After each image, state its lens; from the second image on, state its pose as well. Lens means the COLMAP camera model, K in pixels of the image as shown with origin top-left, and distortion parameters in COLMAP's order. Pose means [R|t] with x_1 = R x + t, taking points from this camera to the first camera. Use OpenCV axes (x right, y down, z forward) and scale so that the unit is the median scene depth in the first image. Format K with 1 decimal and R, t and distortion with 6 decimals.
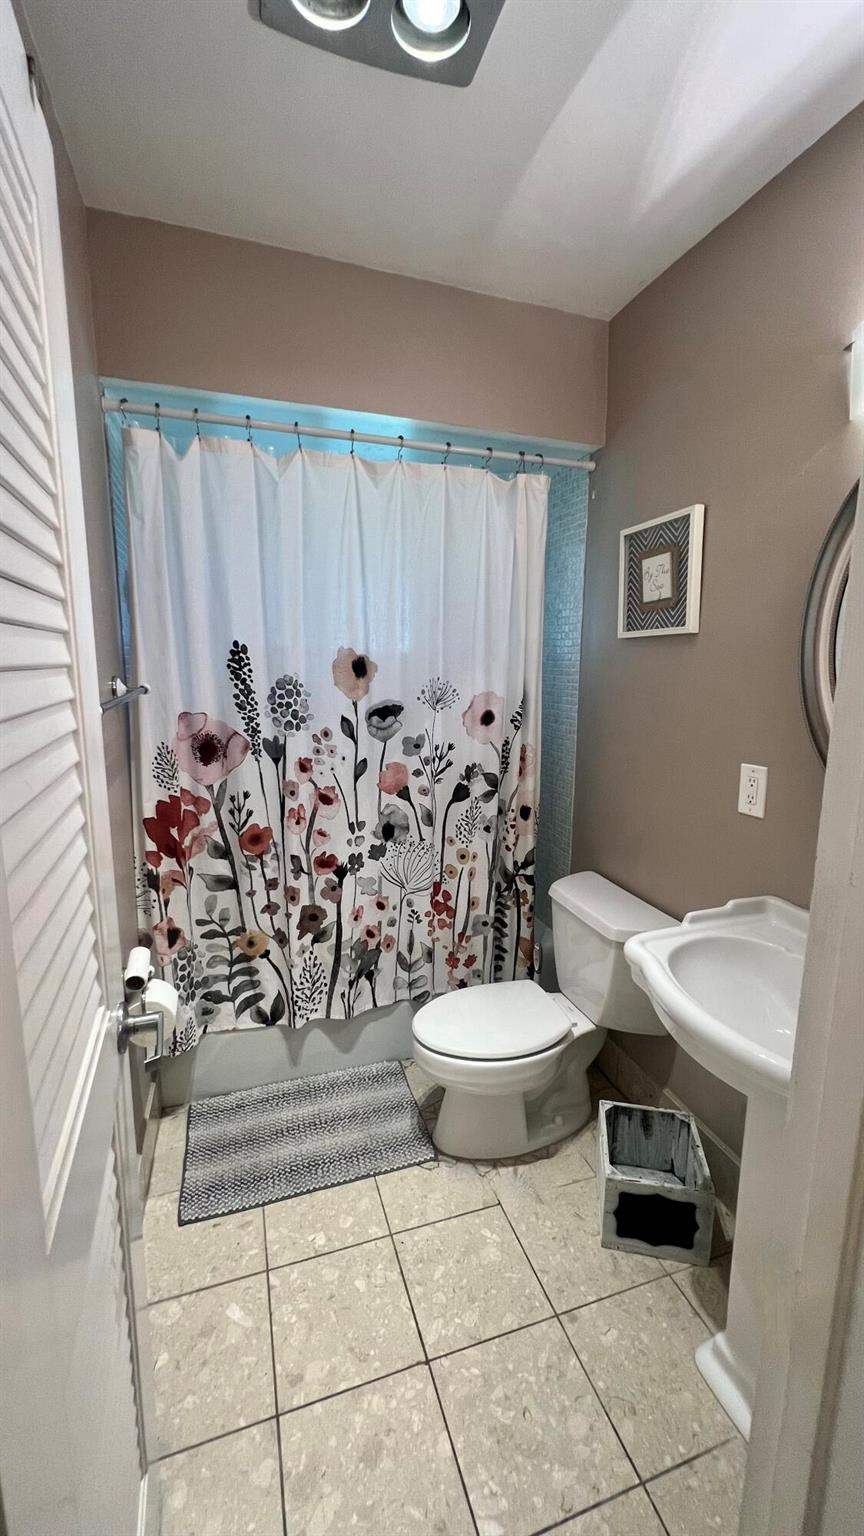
lens RADIAL K [[618.0, 0, 439.4], [0, 618.0, 764.6], [0, 0, 1]] dist [-0.003118, 0.000400]
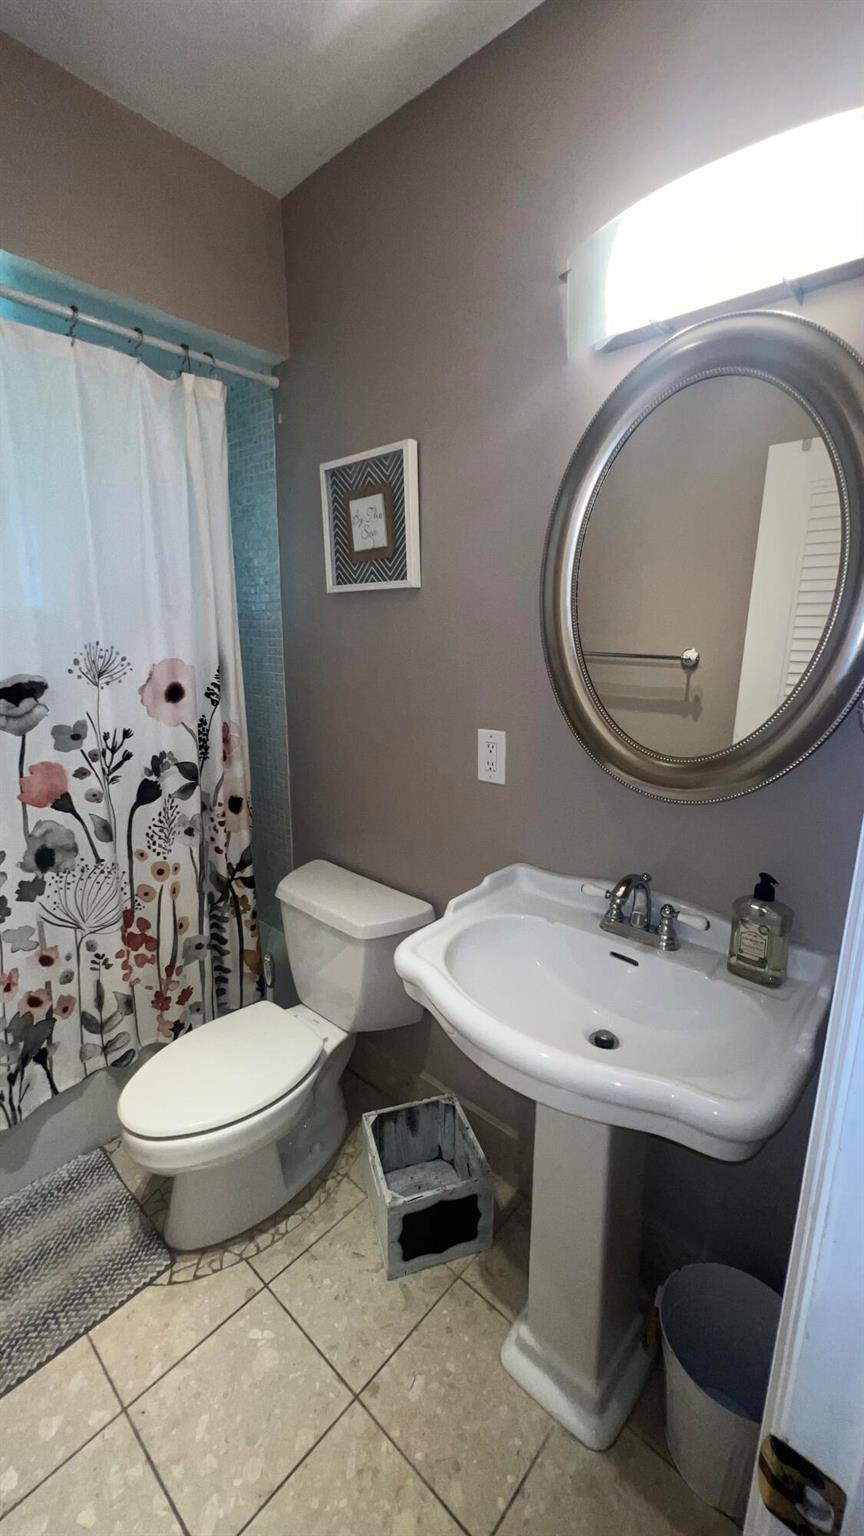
lens RADIAL K [[618.0, 0, 439.4], [0, 618.0, 764.6], [0, 0, 1]] dist [-0.003118, 0.000400]
pose [[0.871634, -0.109004, 0.477883, -0.013899], [0.080416, 0.993550, 0.079950, -0.021063], [-0.483516, -0.031257, 0.874777, 0.152722]]
